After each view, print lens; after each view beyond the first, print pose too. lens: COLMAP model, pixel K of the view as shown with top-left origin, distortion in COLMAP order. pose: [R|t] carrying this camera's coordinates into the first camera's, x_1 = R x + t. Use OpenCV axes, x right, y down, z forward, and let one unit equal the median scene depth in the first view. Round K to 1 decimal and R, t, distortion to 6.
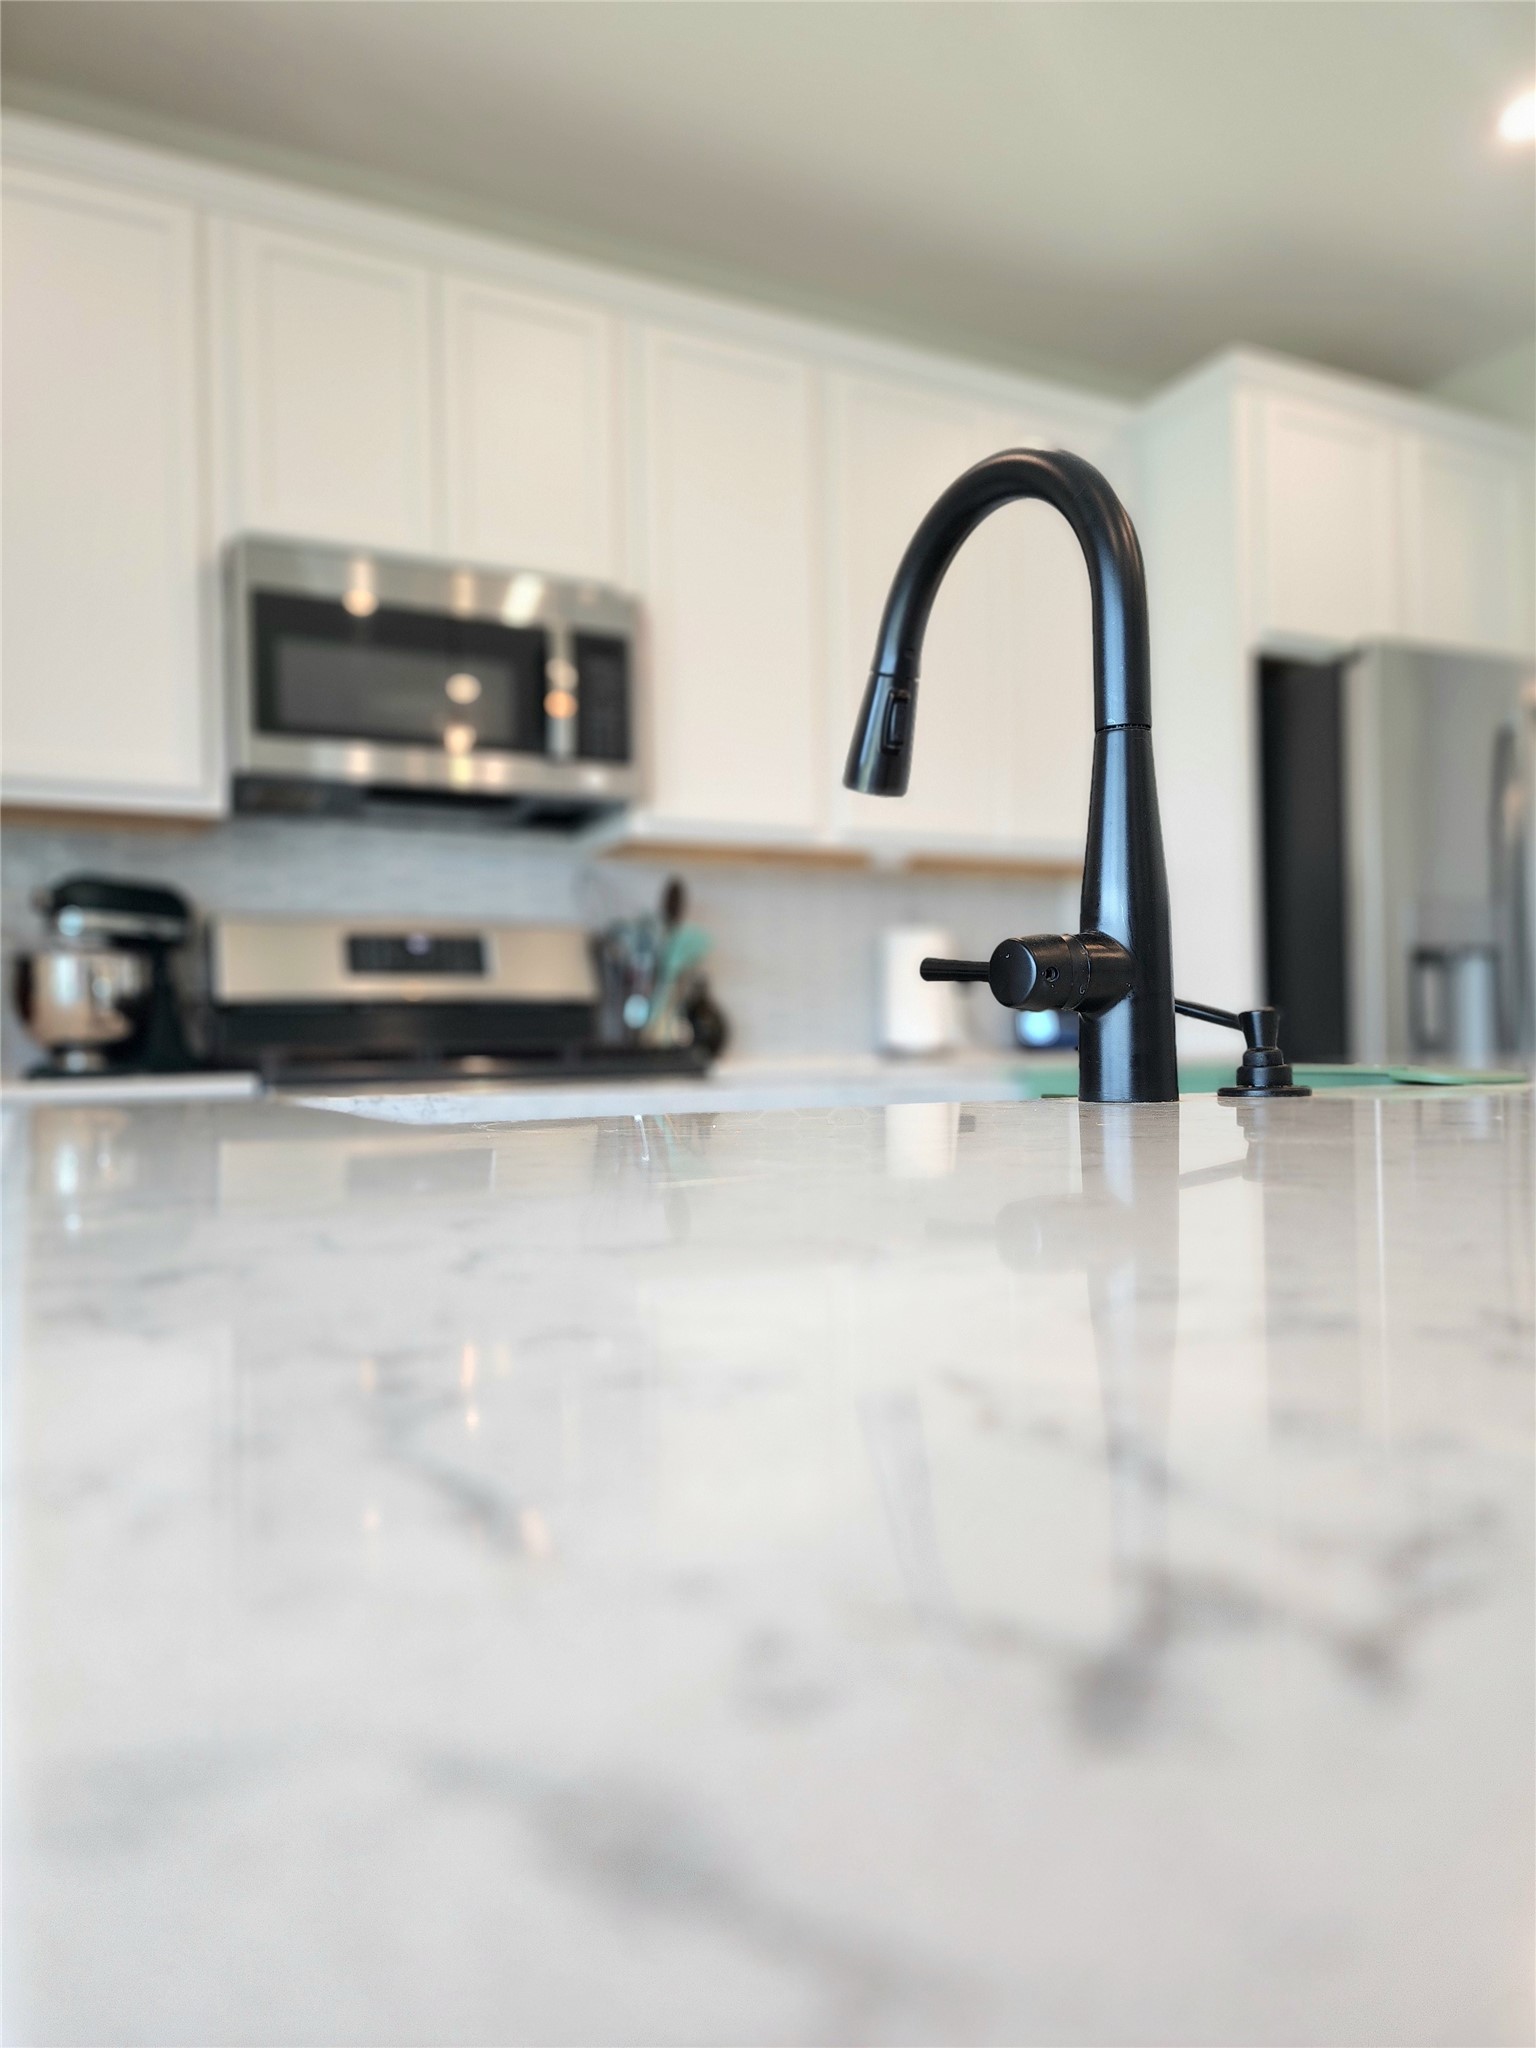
lens RADIAL K [[1357.4, 0, 762.6], [0, 1357.4, 1028.9], [0, 0, 1]] dist [0.070104, -0.006091]
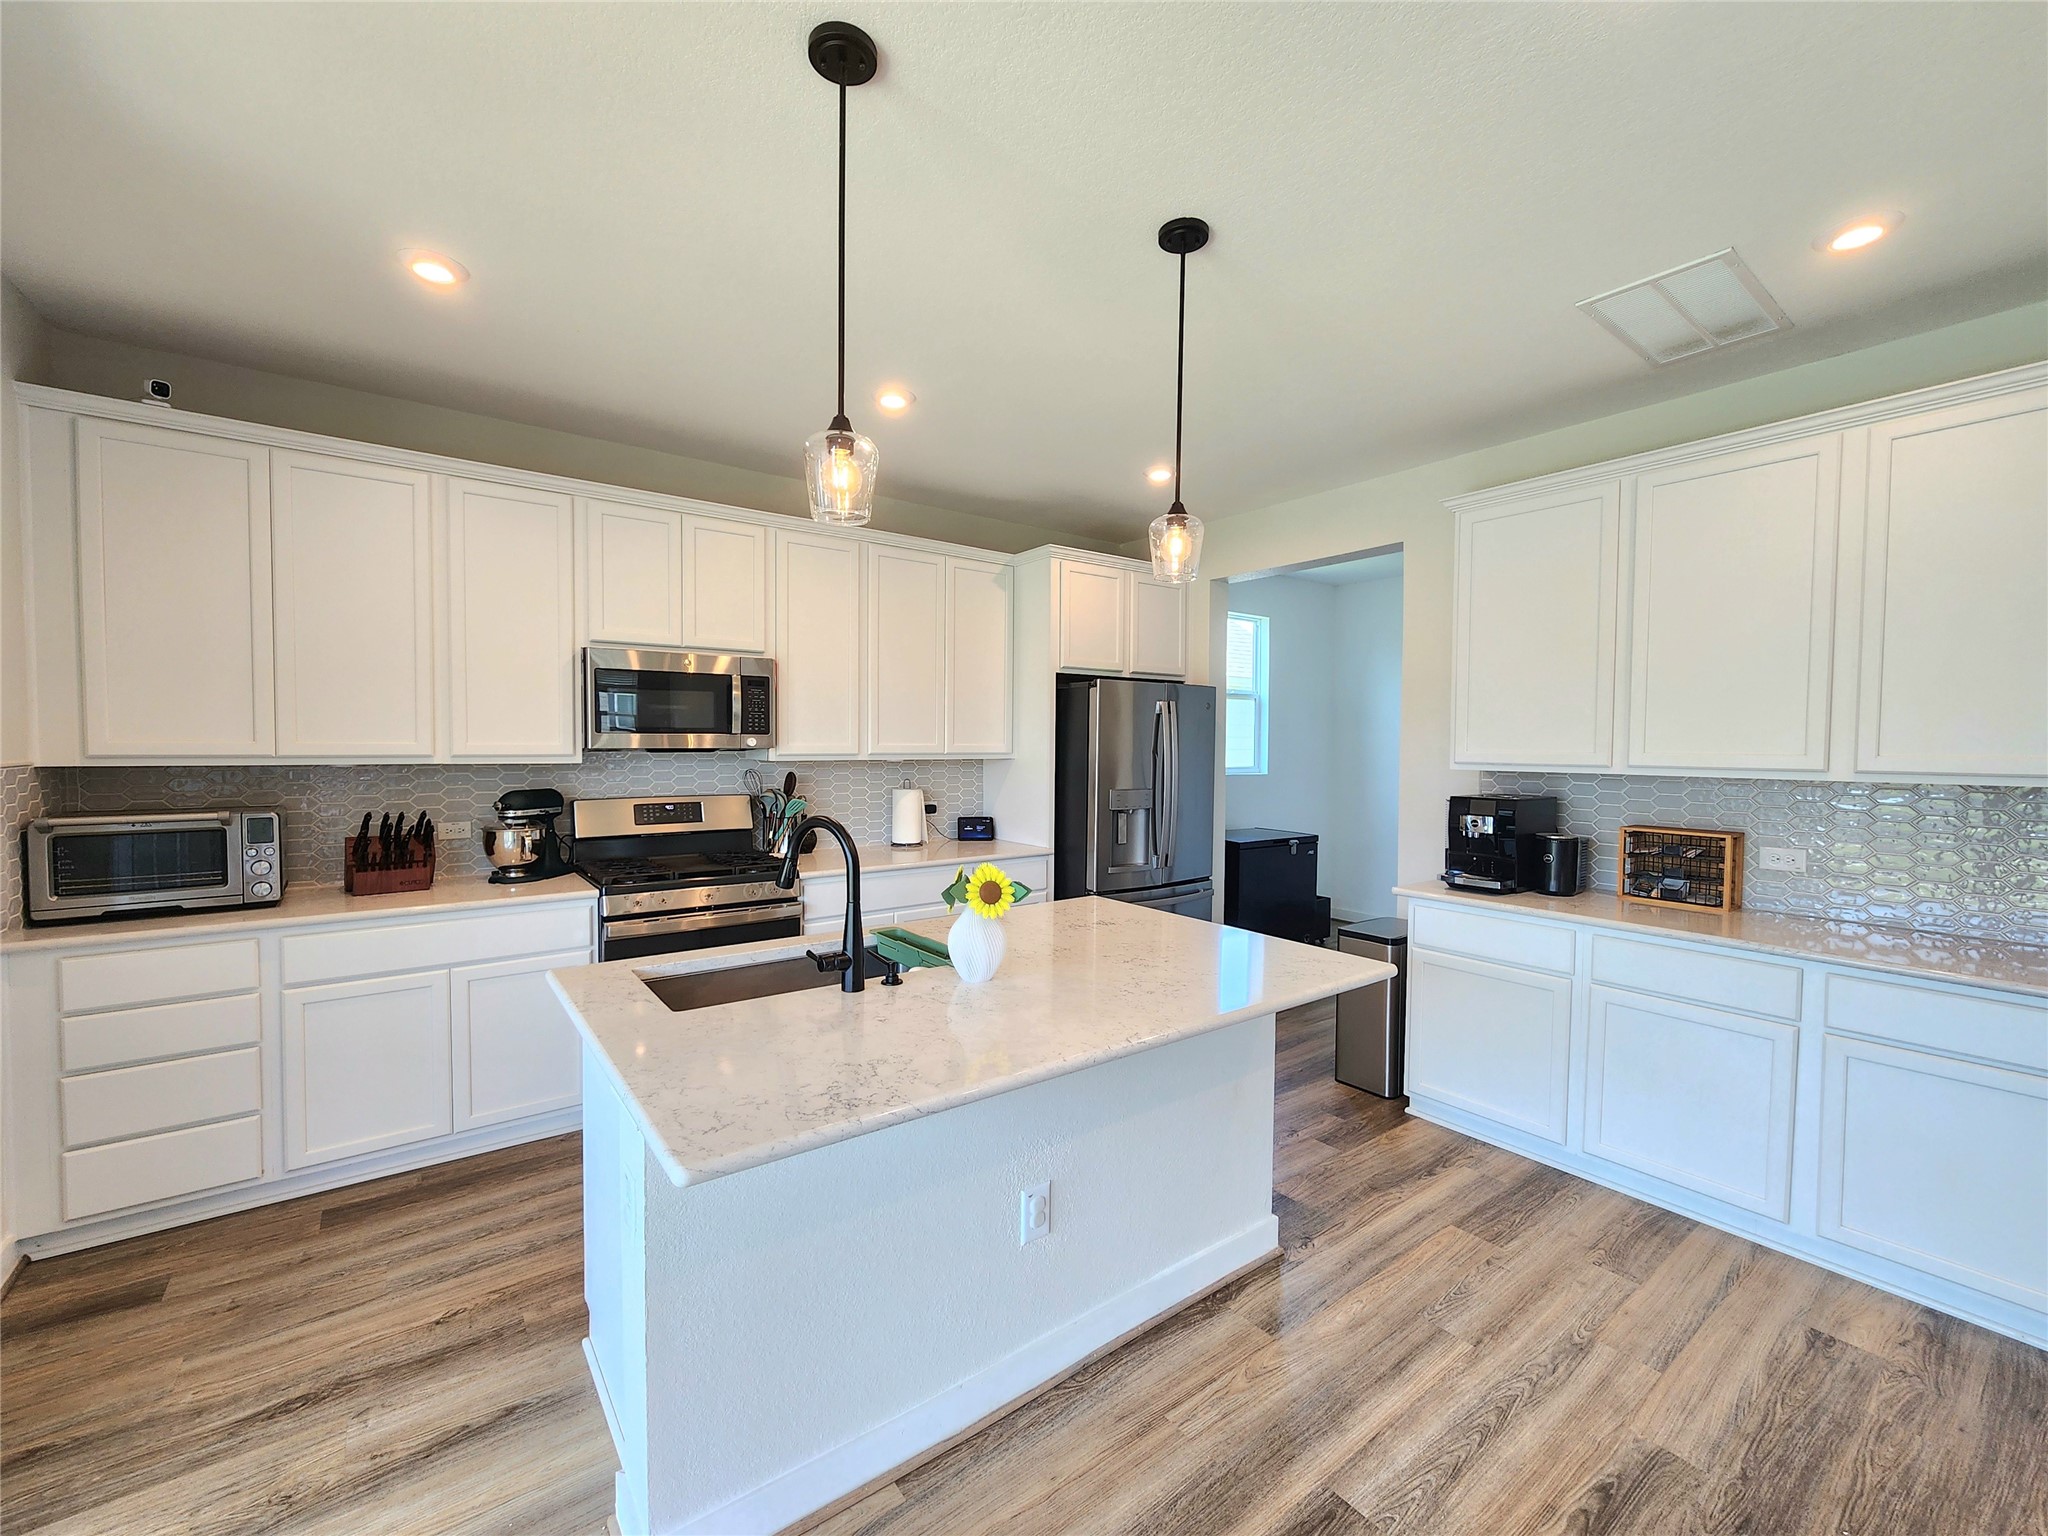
lens RADIAL K [[843.3, 0, 1028.7], [0, 843.3, 775.5], [0, 0, 1]] dist [-0.000157, -0.000287]
pose [[0.984322, 0.014774, 0.175762, 0.082201], [-0.022046, 0.998977, 0.039495, -0.190790], [-0.174999, -0.042751, 0.983640, -0.453652]]
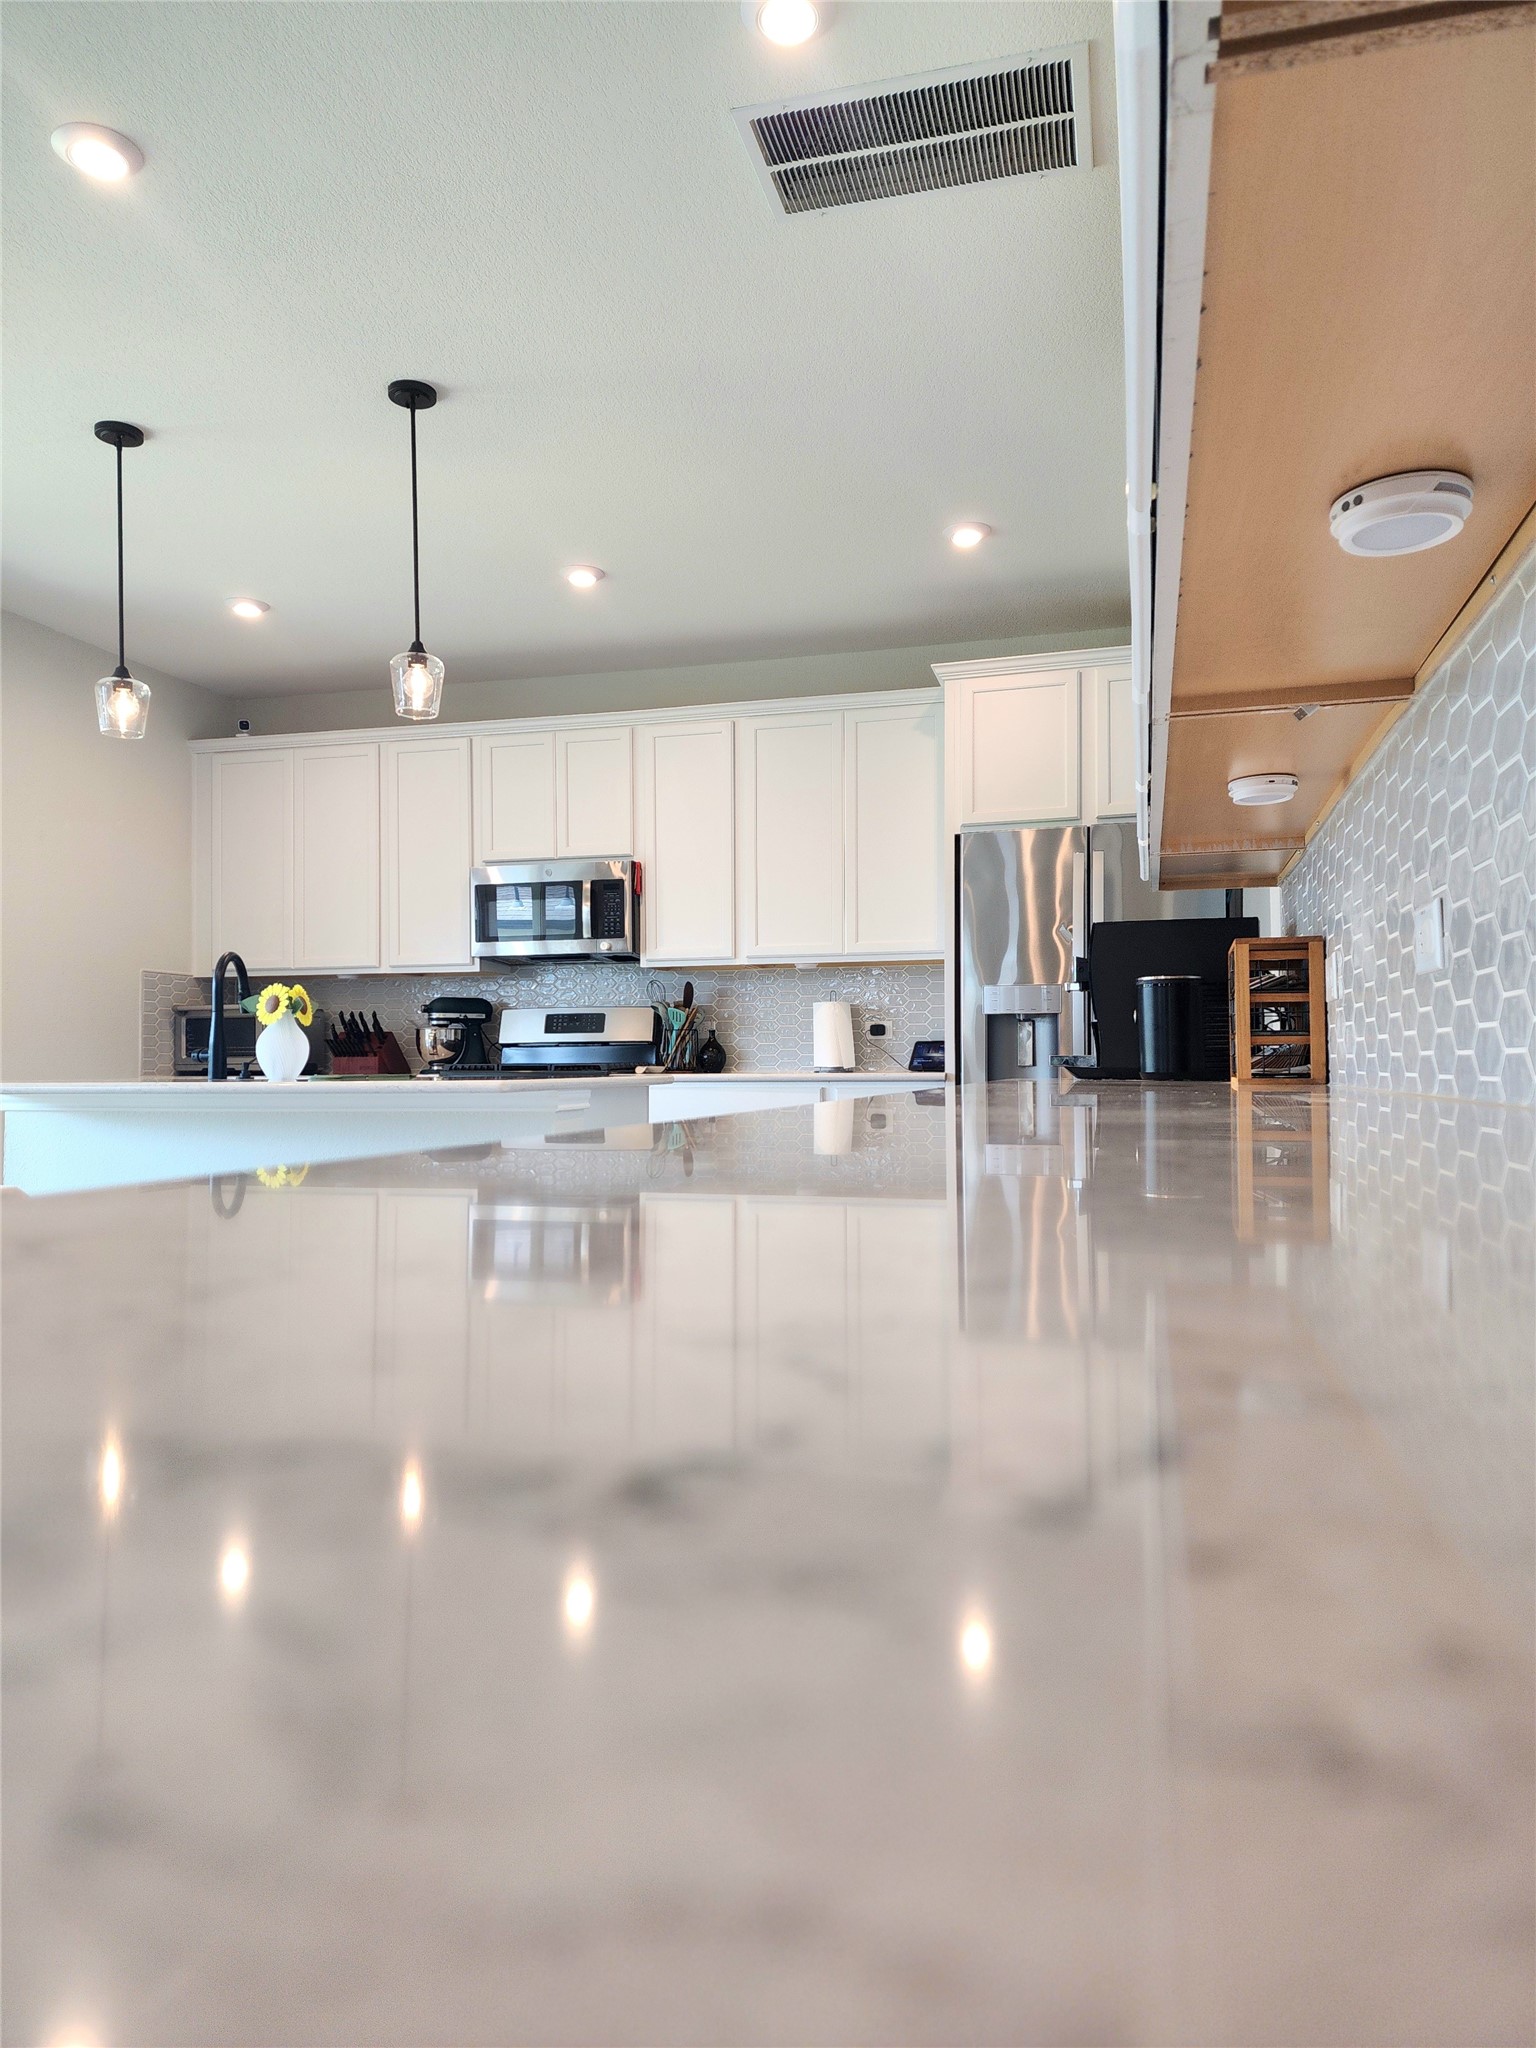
lens RADIAL K [[1357.4, 0, 787.5], [0, 1357.4, 1033.3], [0, 0, 1]] dist [0.070104, -0.006091]
pose [[0.749020, -0.006497, -0.662516, 1.564950], [-0.003781, 0.999894, -0.014080, -0.008453], [0.662537, 0.013051, 0.748916, -0.462376]]
